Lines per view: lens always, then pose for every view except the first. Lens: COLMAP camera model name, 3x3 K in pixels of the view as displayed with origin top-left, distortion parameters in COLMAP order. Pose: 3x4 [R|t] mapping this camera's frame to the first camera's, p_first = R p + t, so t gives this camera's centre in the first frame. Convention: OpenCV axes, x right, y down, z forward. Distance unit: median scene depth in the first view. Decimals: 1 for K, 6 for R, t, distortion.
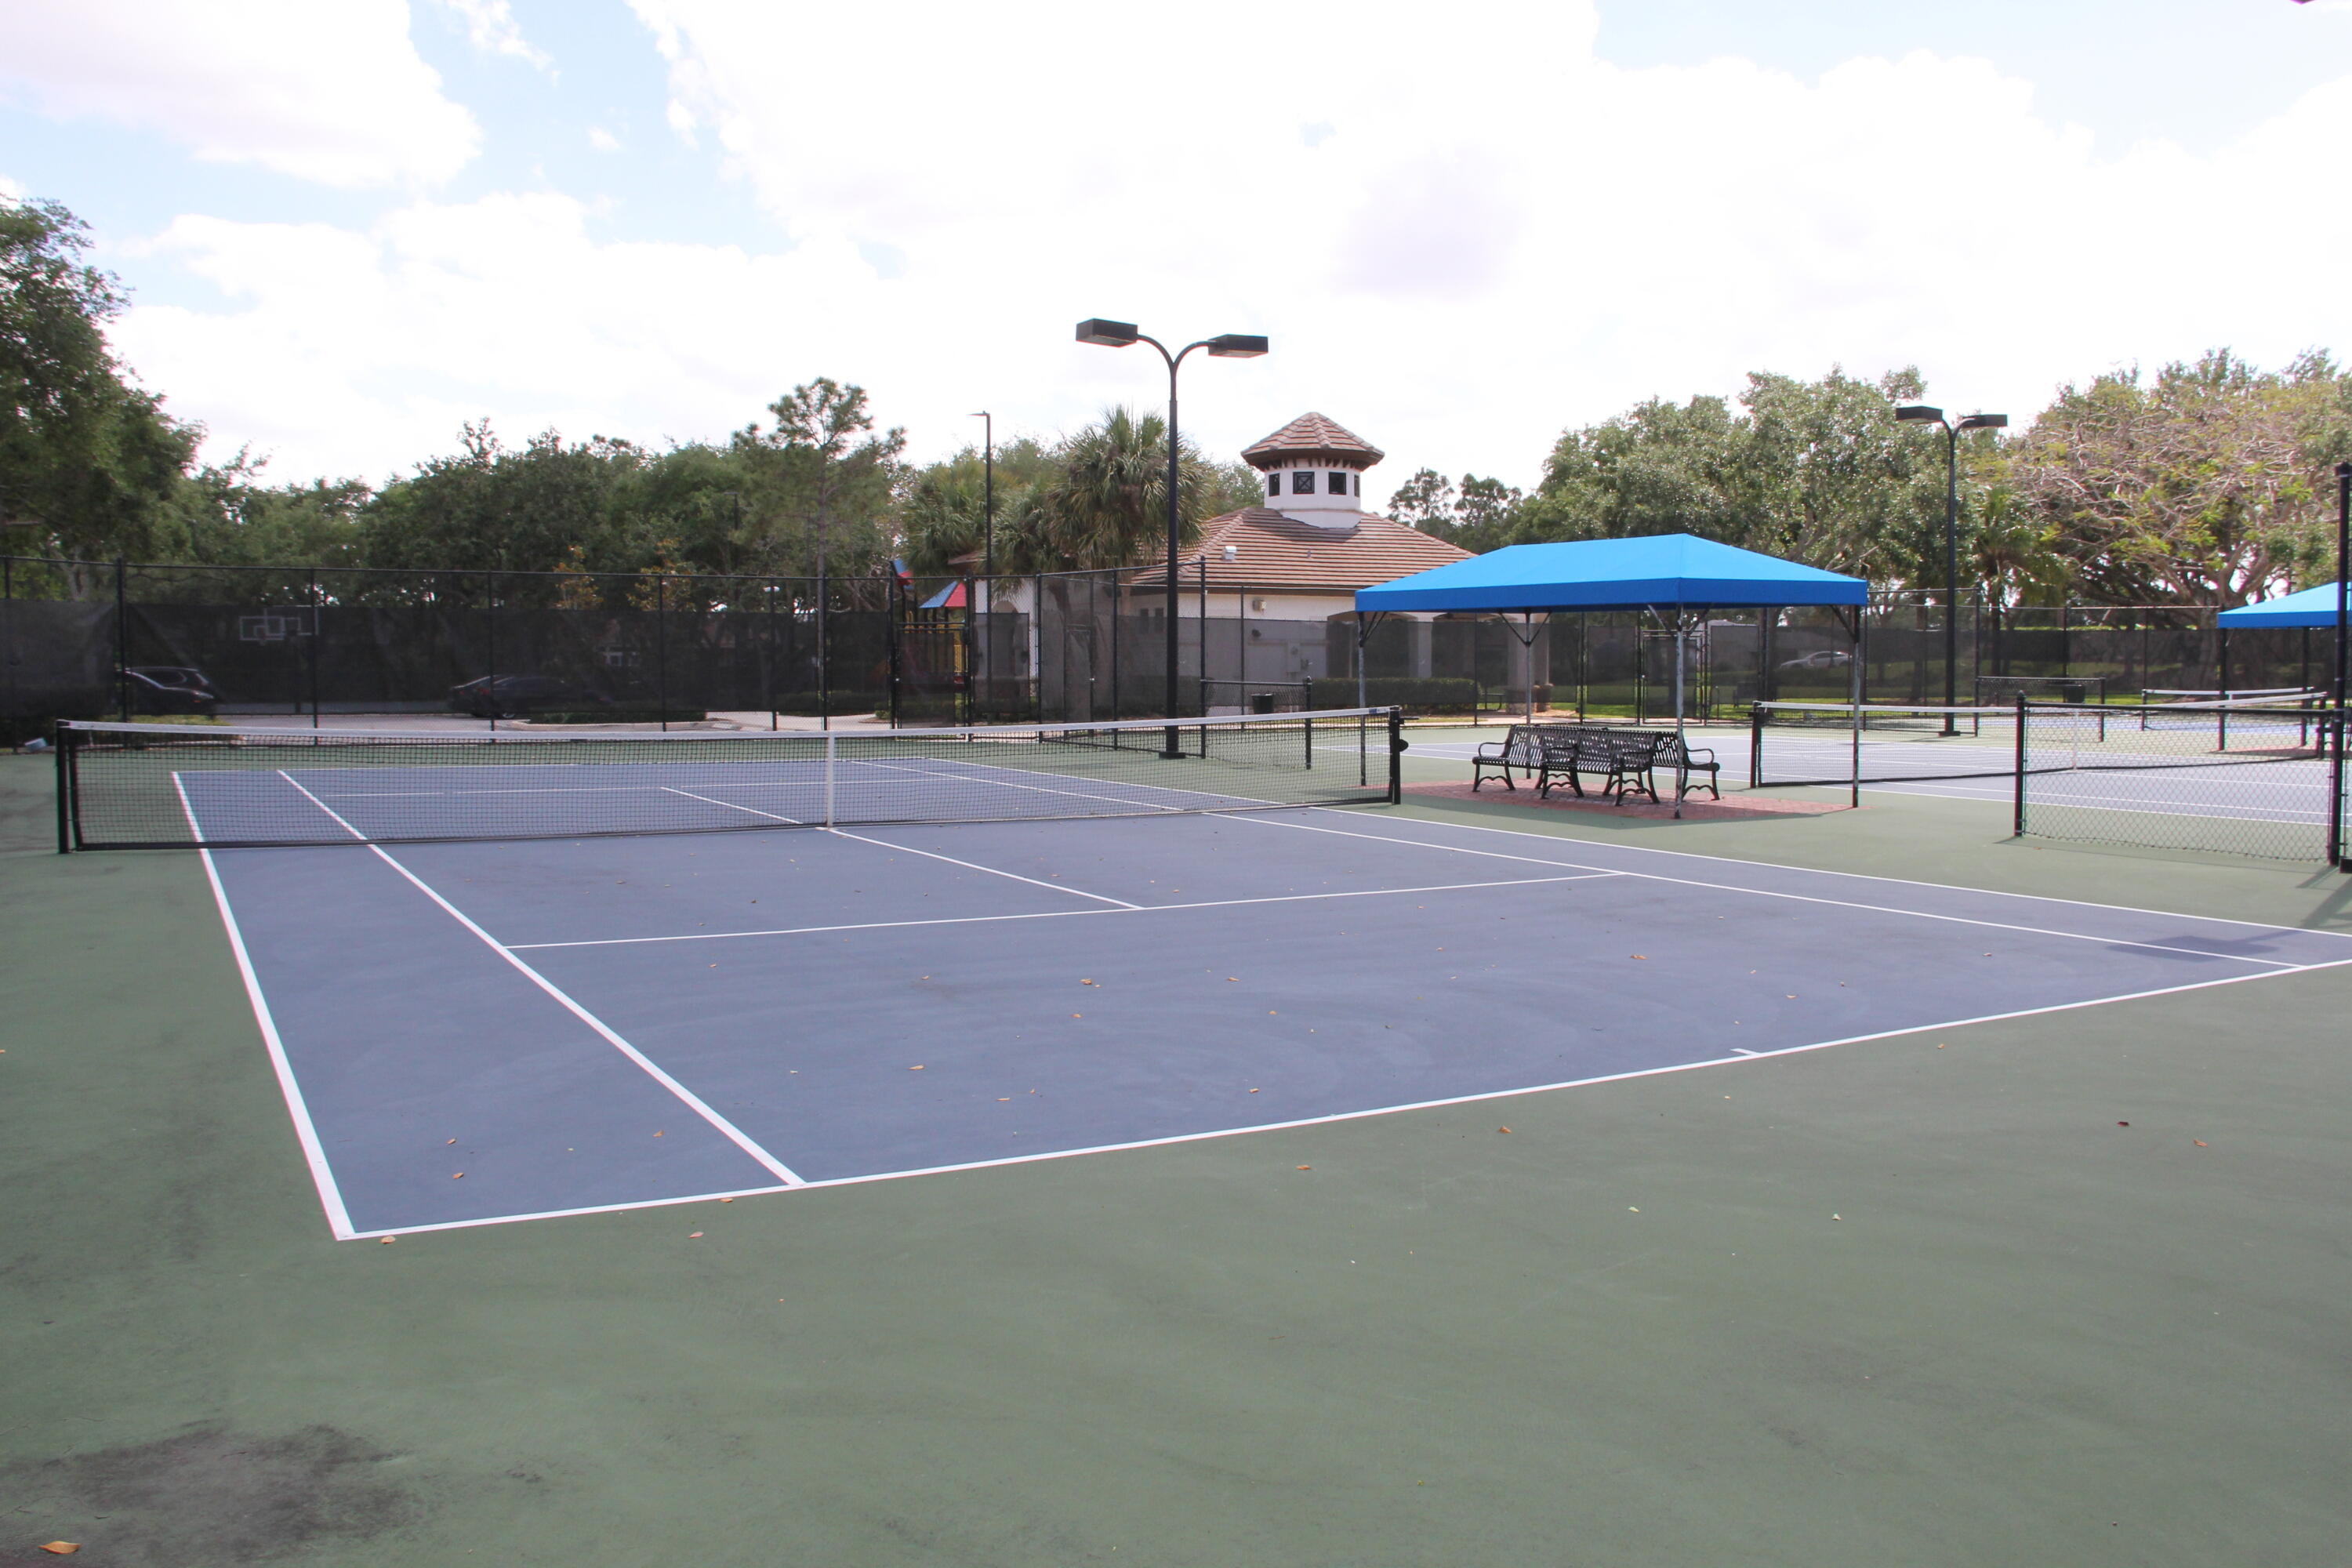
lens RADIAL K [[1909.0, 0, 1176.0], [0, 1909.0, 784.0], [0, 0, 1]] dist [-0.223480, 0.208511]
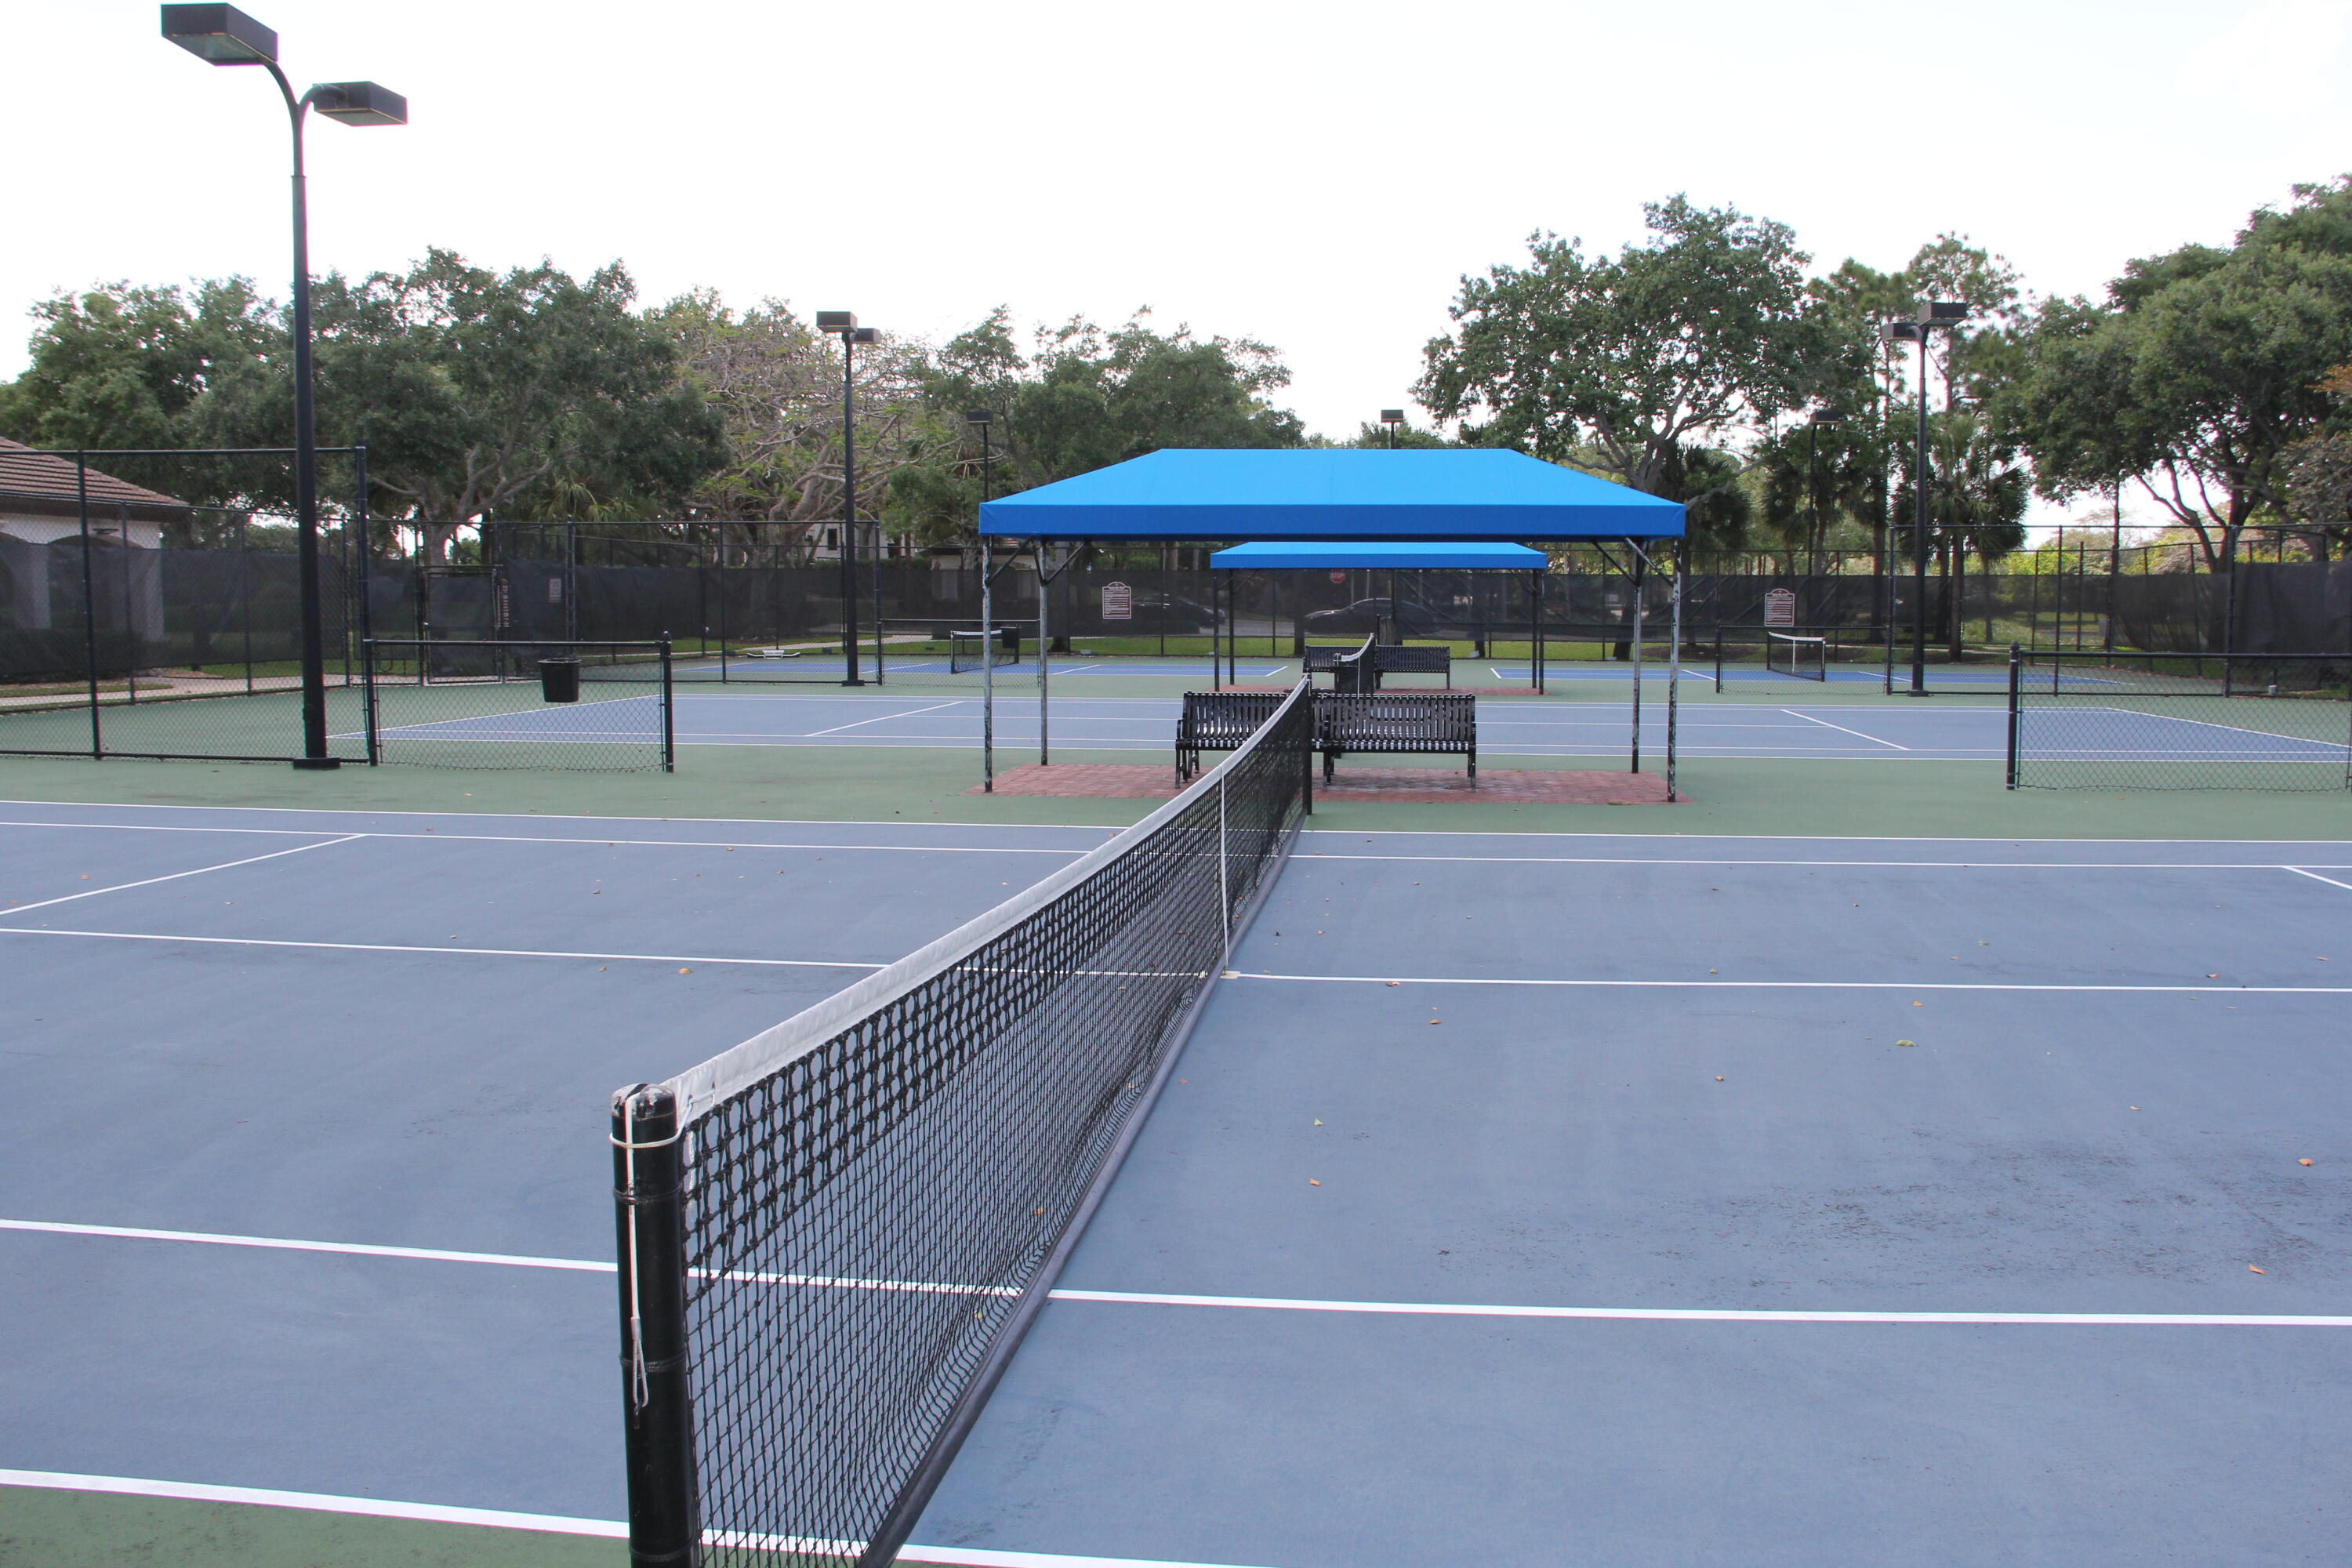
lens RADIAL K [[1909.0, 0, 1176.0], [0, 1909.0, 784.0], [0, 0, 1]] dist [-0.223480, 0.208511]
pose [[0.563958, -0.073070, 0.822564, -0.330656], [0.048450, 0.997290, 0.055373, -0.027866], [-0.824381, 0.008625, 0.565970, 0.447931]]
